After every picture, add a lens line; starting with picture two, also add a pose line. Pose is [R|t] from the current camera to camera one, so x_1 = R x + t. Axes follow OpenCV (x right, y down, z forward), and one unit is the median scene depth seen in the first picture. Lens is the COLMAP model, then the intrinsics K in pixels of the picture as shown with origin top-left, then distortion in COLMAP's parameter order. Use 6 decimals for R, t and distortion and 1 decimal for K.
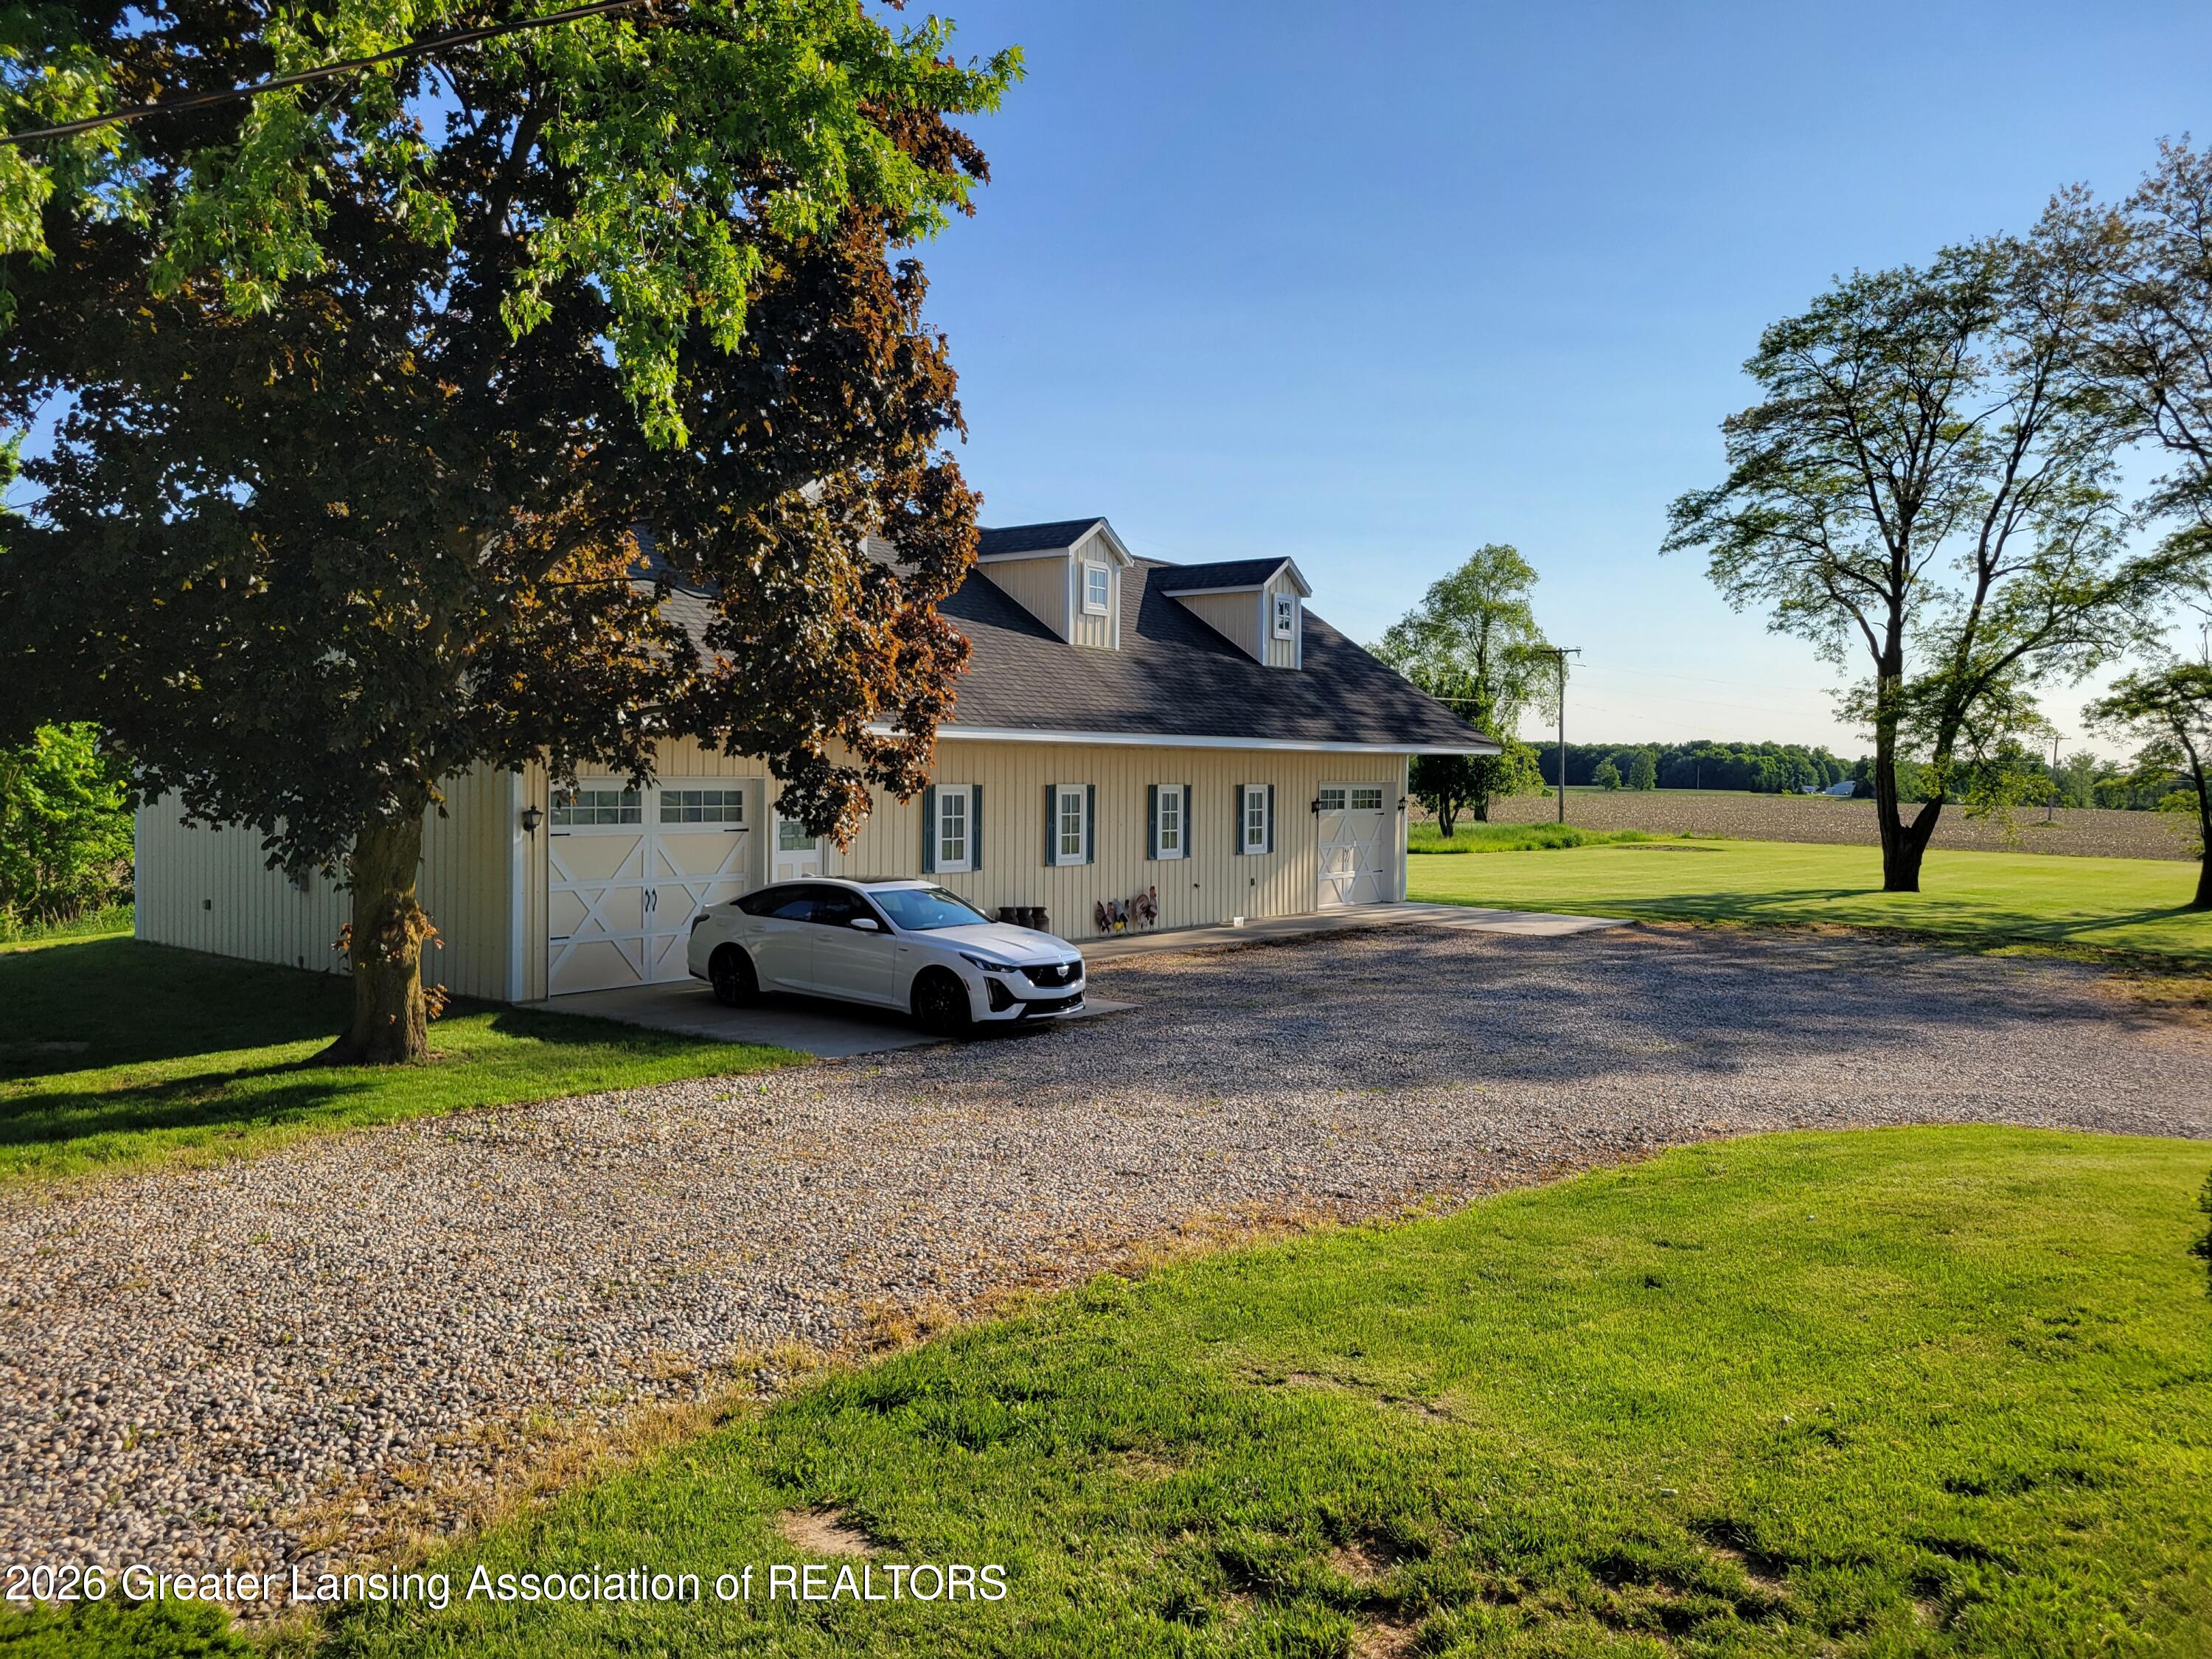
lens RADIAL K [[1651.3, 0, 1077.2], [0, 1651.3, 824.0], [0, 0, 1]] dist [0.050538, -0.035071]
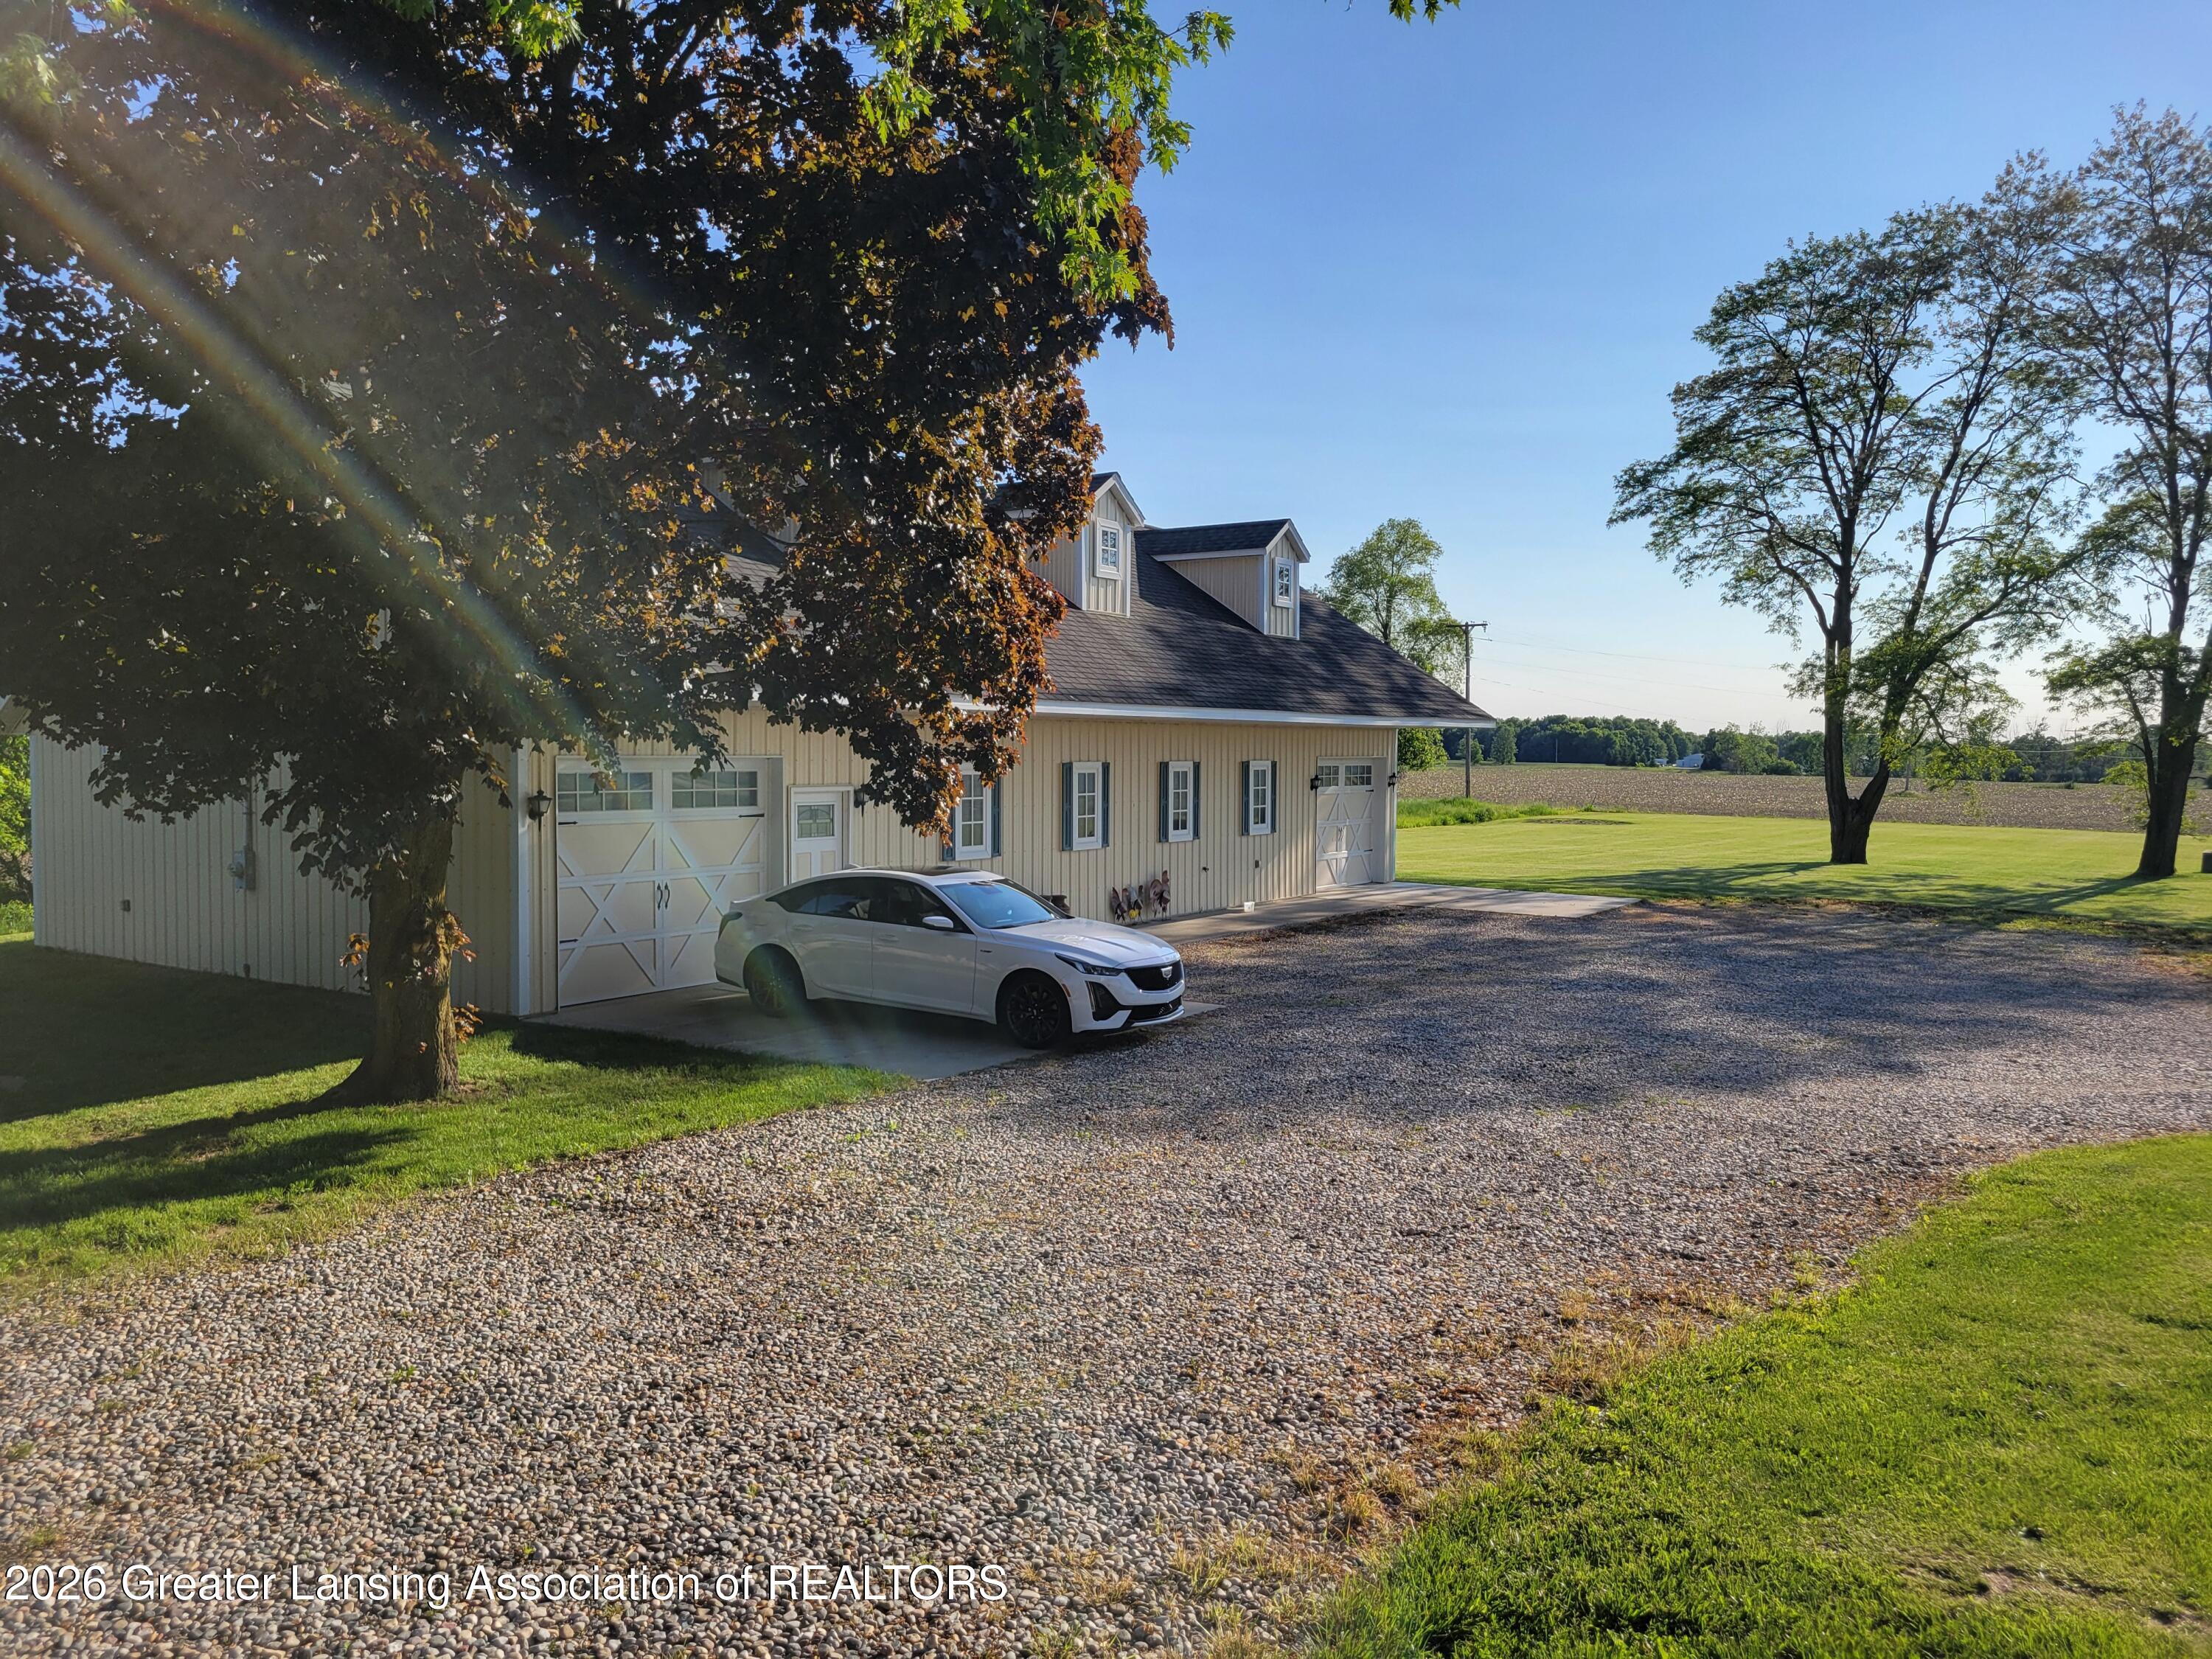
lens RADIAL K [[1652.0, 0, 1083.4], [0, 1652.0, 837.2], [0, 0, 1]] dist [0.047391, -0.028175]
pose [[0.996739, -0.009831, 0.080097, -0.078695], [0.008080, 0.999722, 0.022156, -0.002357], [-0.080292, -0.021437, 0.996541, 0.076128]]
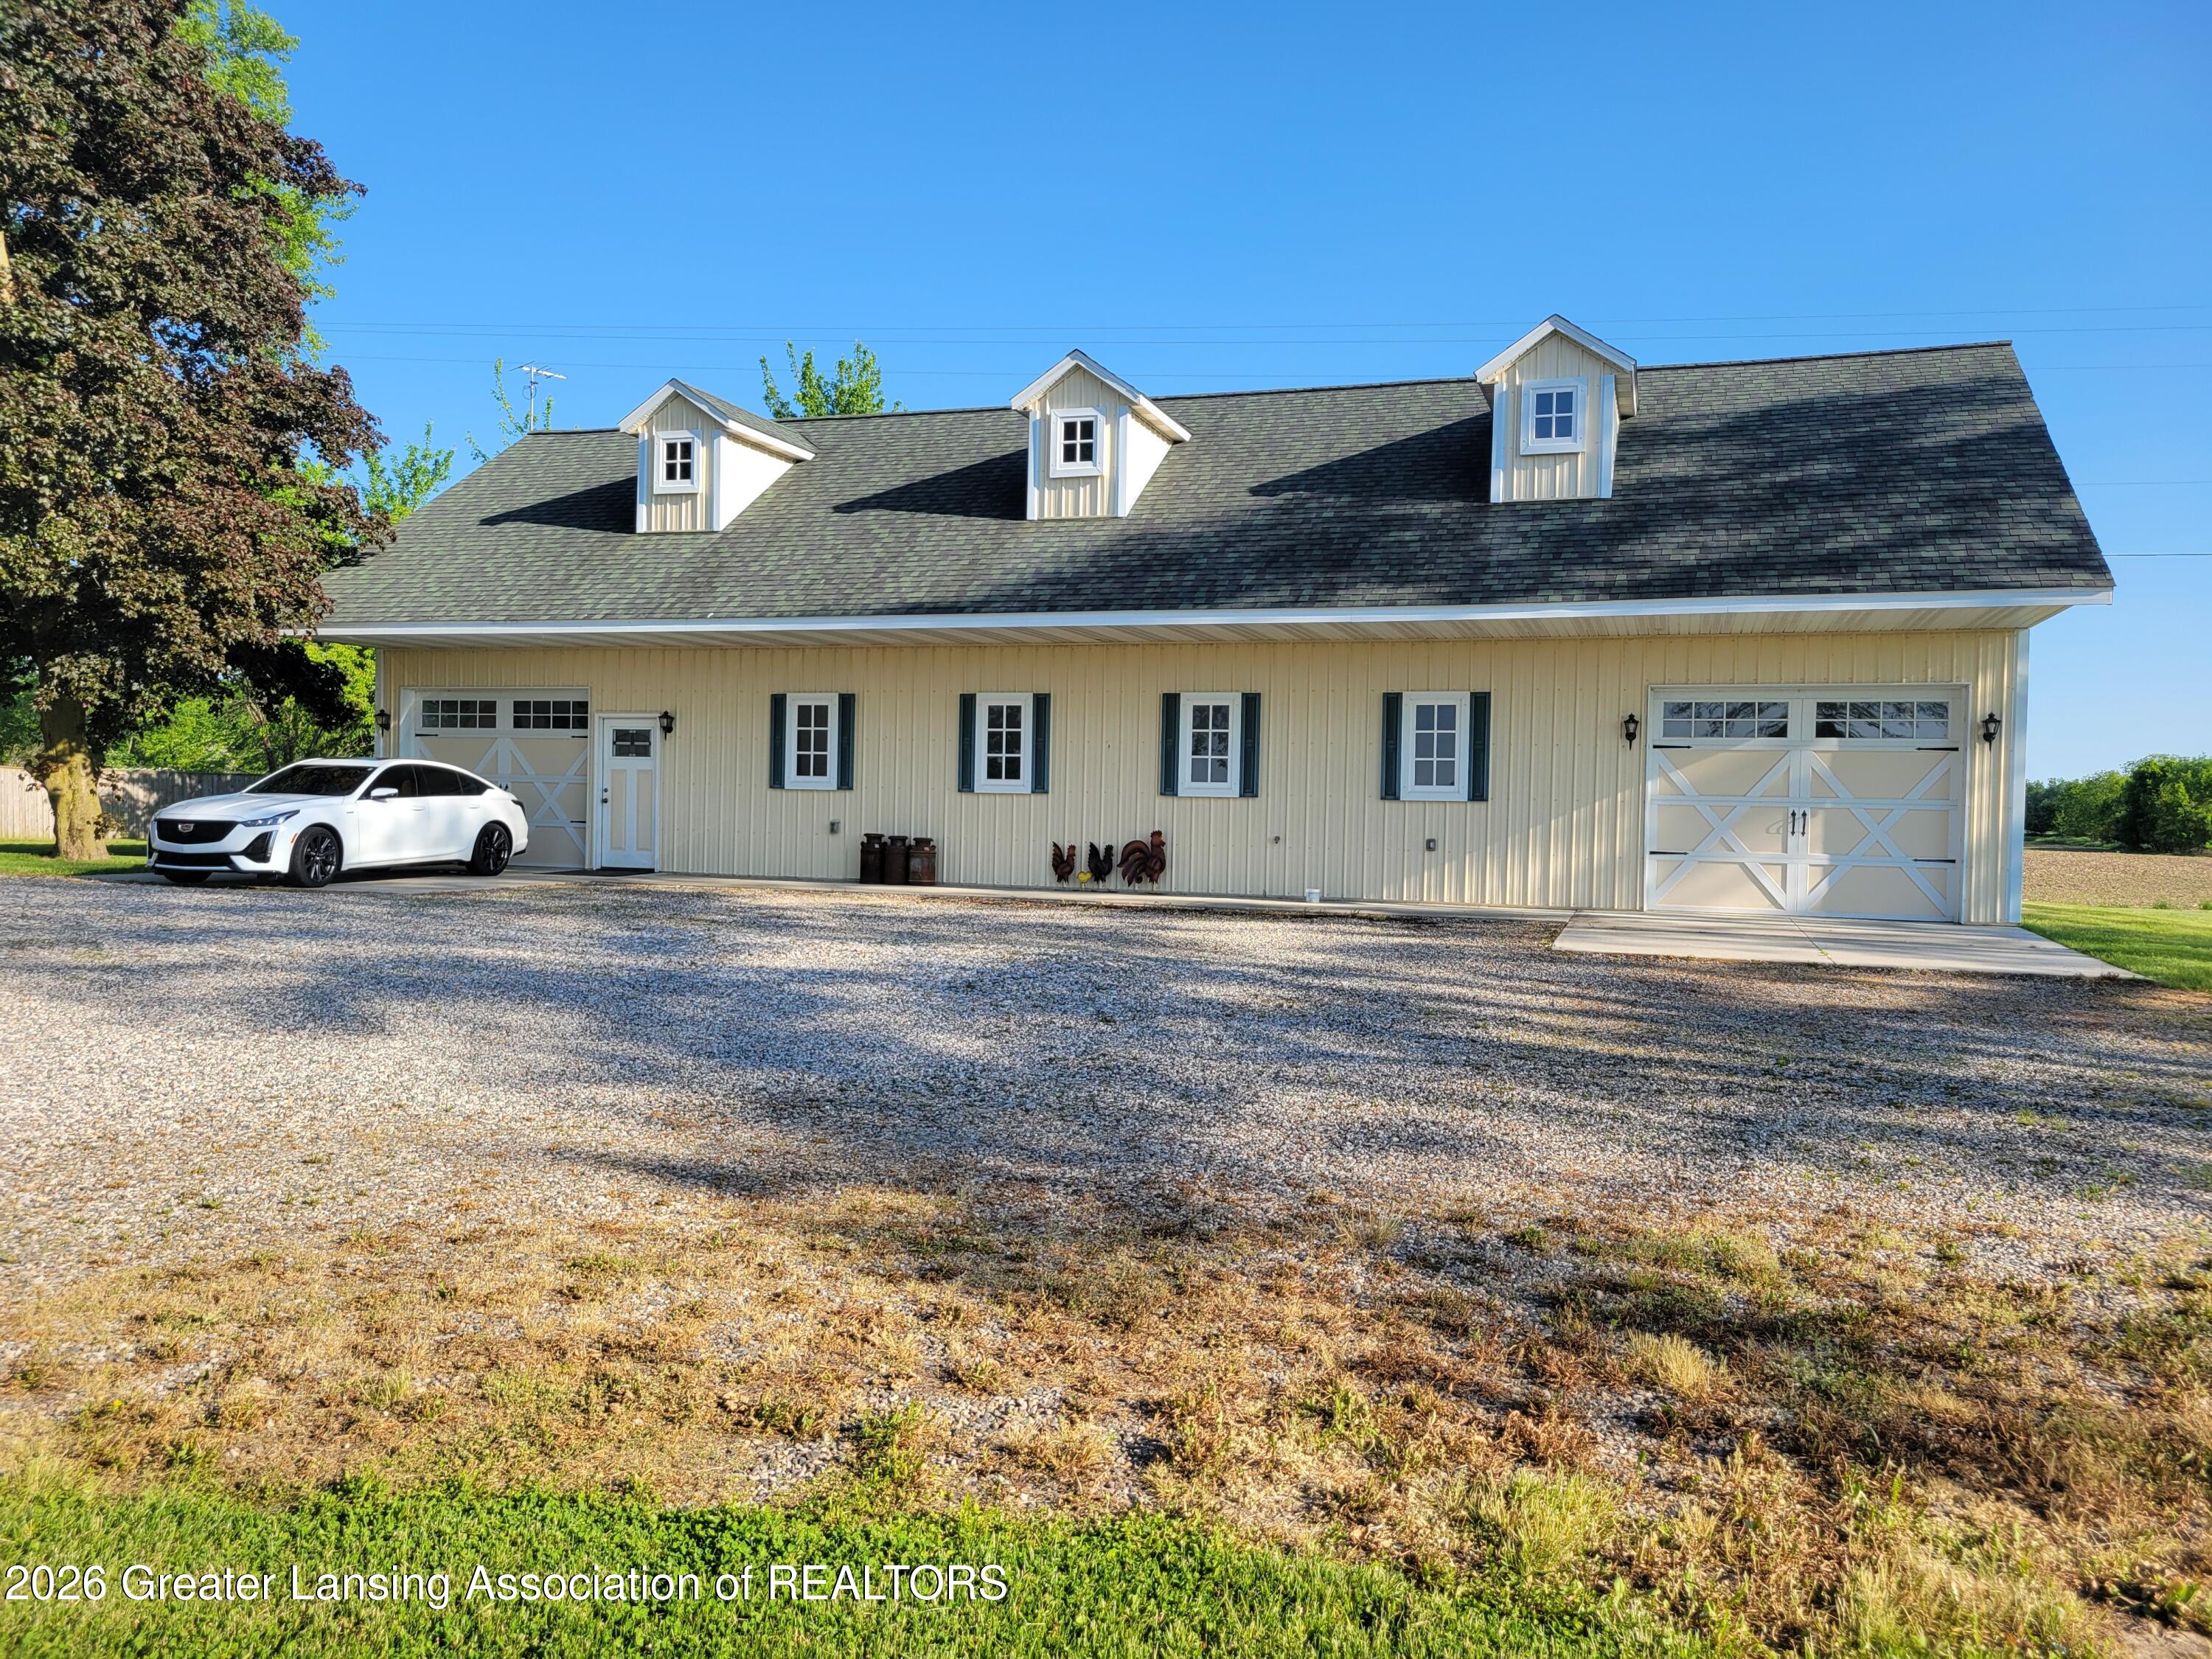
lens RADIAL K [[1650.6, 0, 1115.5], [0, 1650.6, 837.7], [0, 0, 1]] dist [0.053615, -0.041021]
pose [[0.339385, 0.087585, -0.936561, 0.780902], [-0.015441, 0.996040, 0.087552, -0.025529], [0.940521, -0.015252, 0.339393, 0.758025]]
